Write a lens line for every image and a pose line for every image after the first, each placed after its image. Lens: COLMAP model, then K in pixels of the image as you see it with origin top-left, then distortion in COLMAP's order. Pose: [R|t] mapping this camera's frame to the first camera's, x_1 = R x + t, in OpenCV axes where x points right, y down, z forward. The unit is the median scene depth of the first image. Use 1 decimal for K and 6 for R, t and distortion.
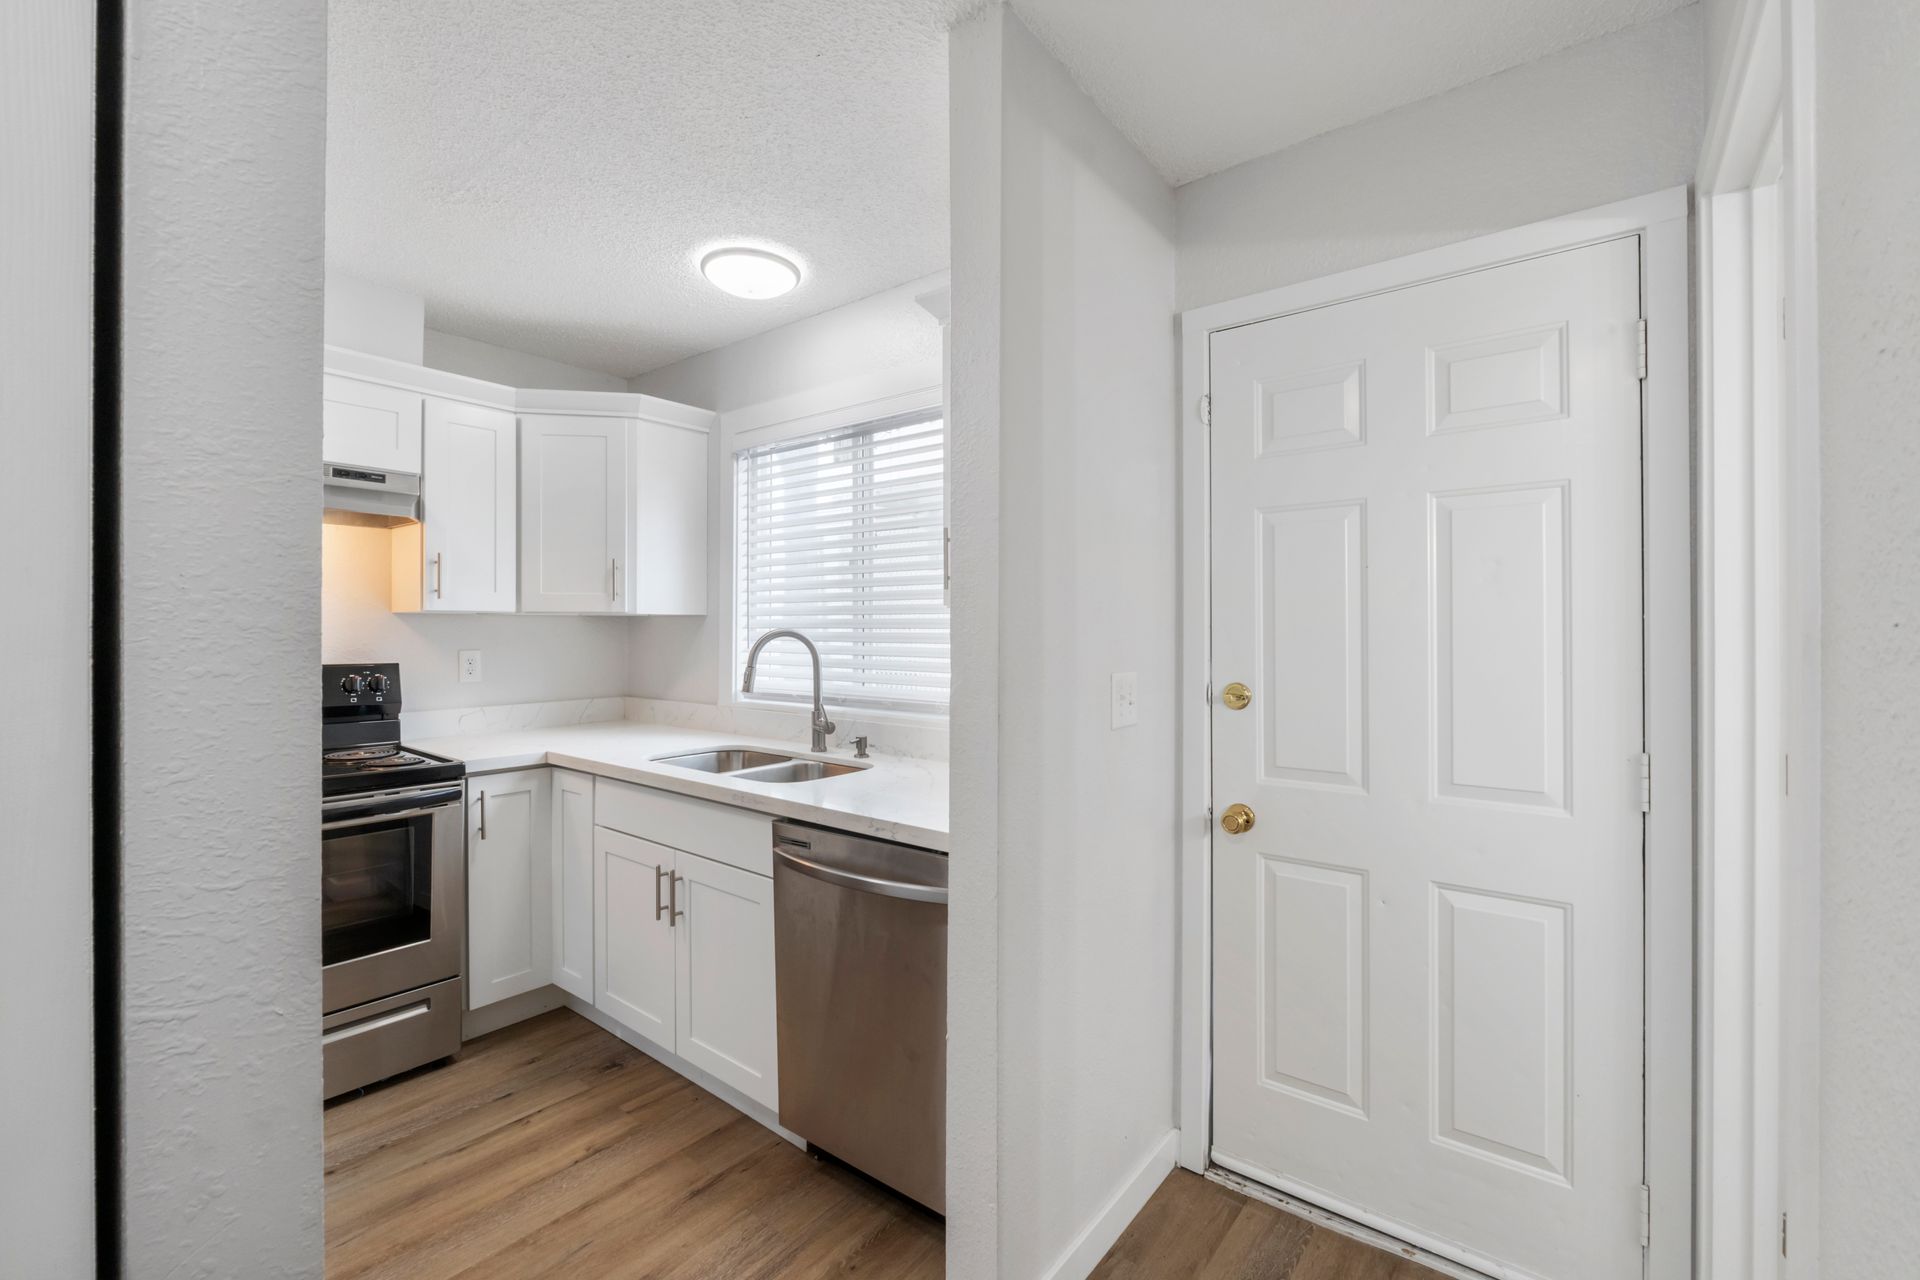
lens RADIAL K [[796.4, 0, 957.4], [0, 796.4, 603.6], [0, 0, 1]] dist [0.001918, 0.000039]
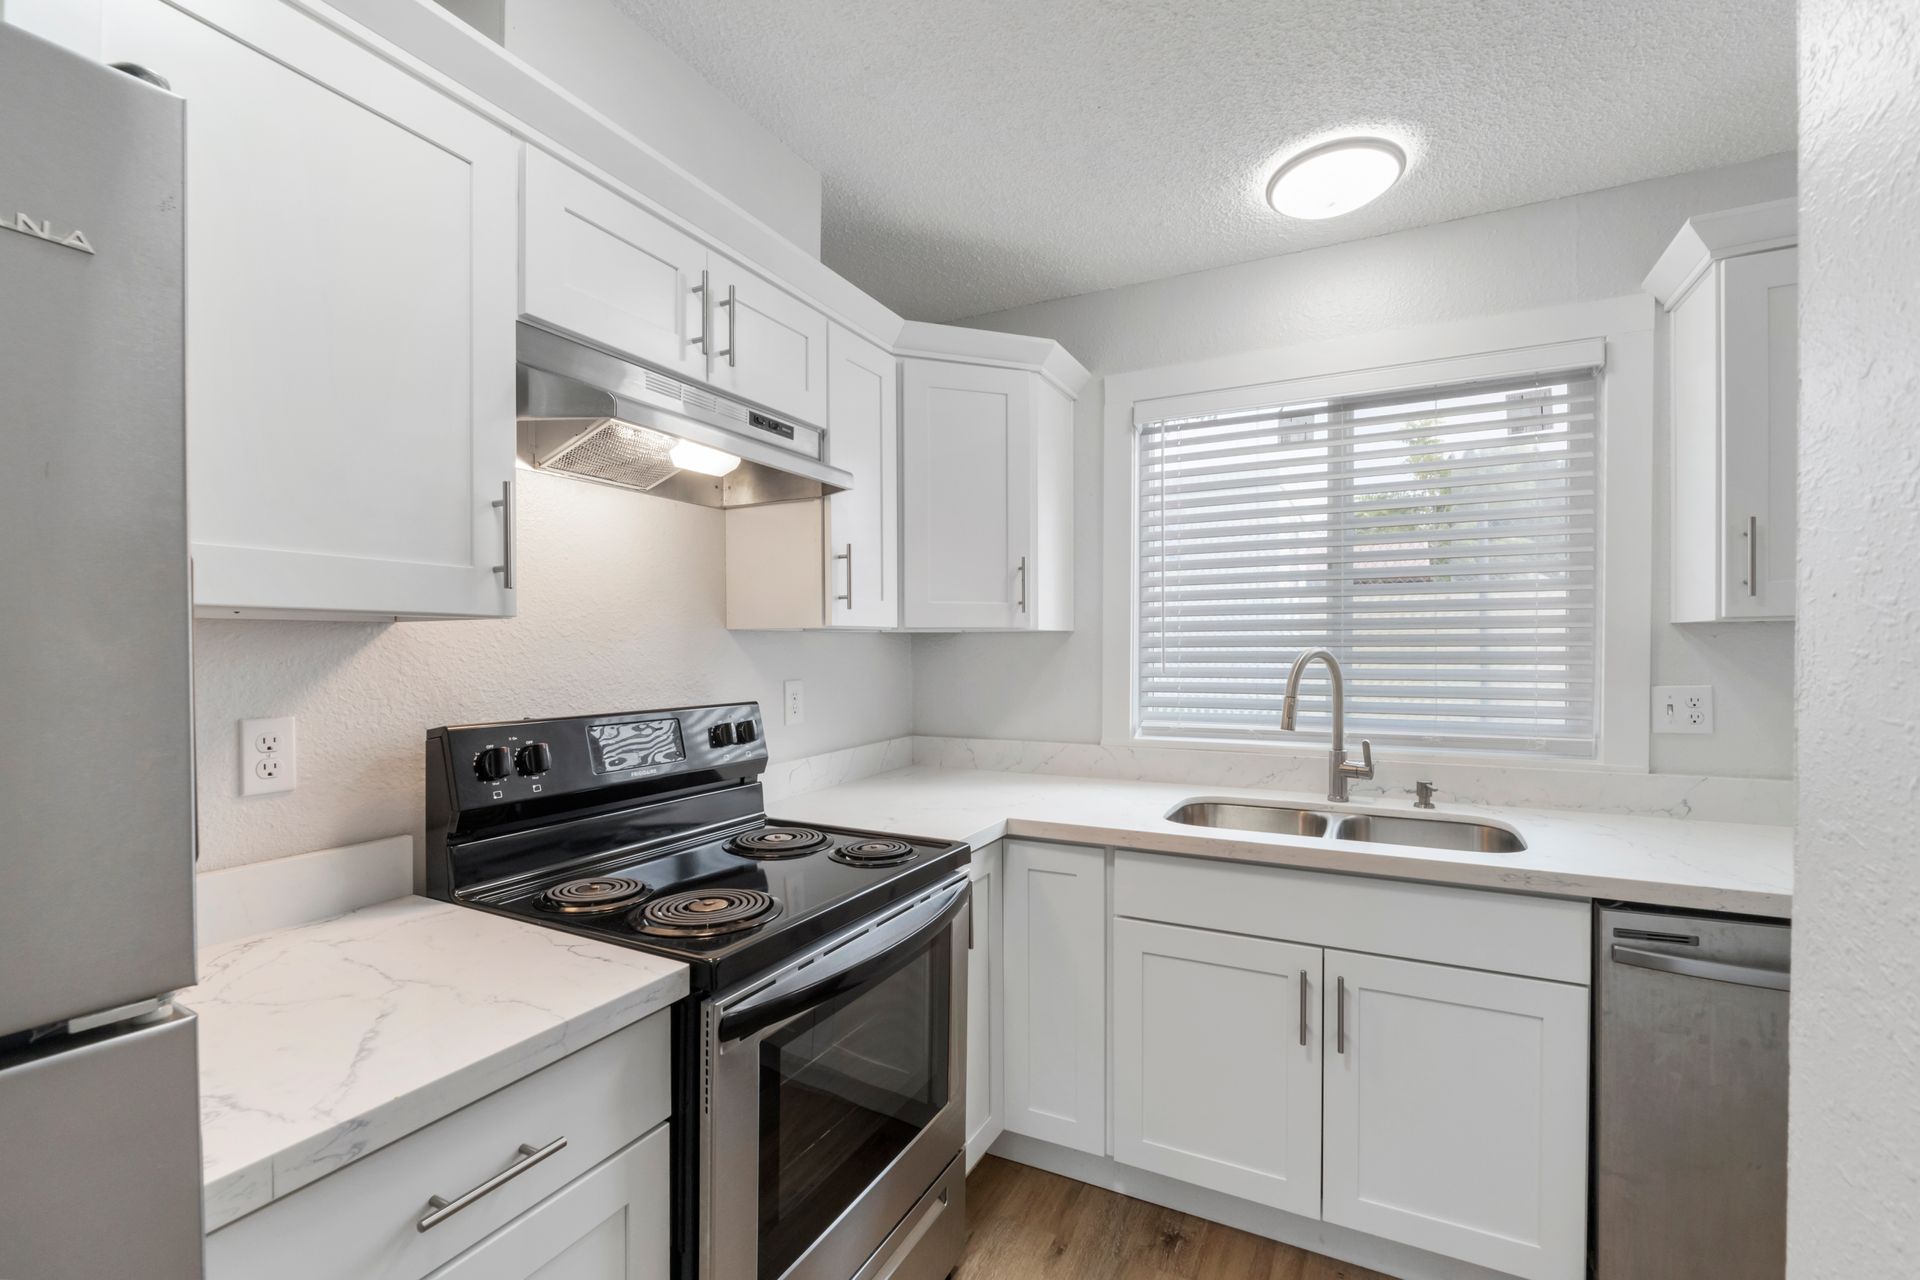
lens RADIAL K [[798.8, 0, 970.3], [0, 798.8, 624.5], [0, 0, 1]] dist [-0.012444, -0.000003]
pose [[0.978606, -0.000985, 0.205740, -0.681836], [-0.000131, 0.999985, 0.005409, 0.003725], [-0.205742, -0.005320, 0.978592, 0.286788]]
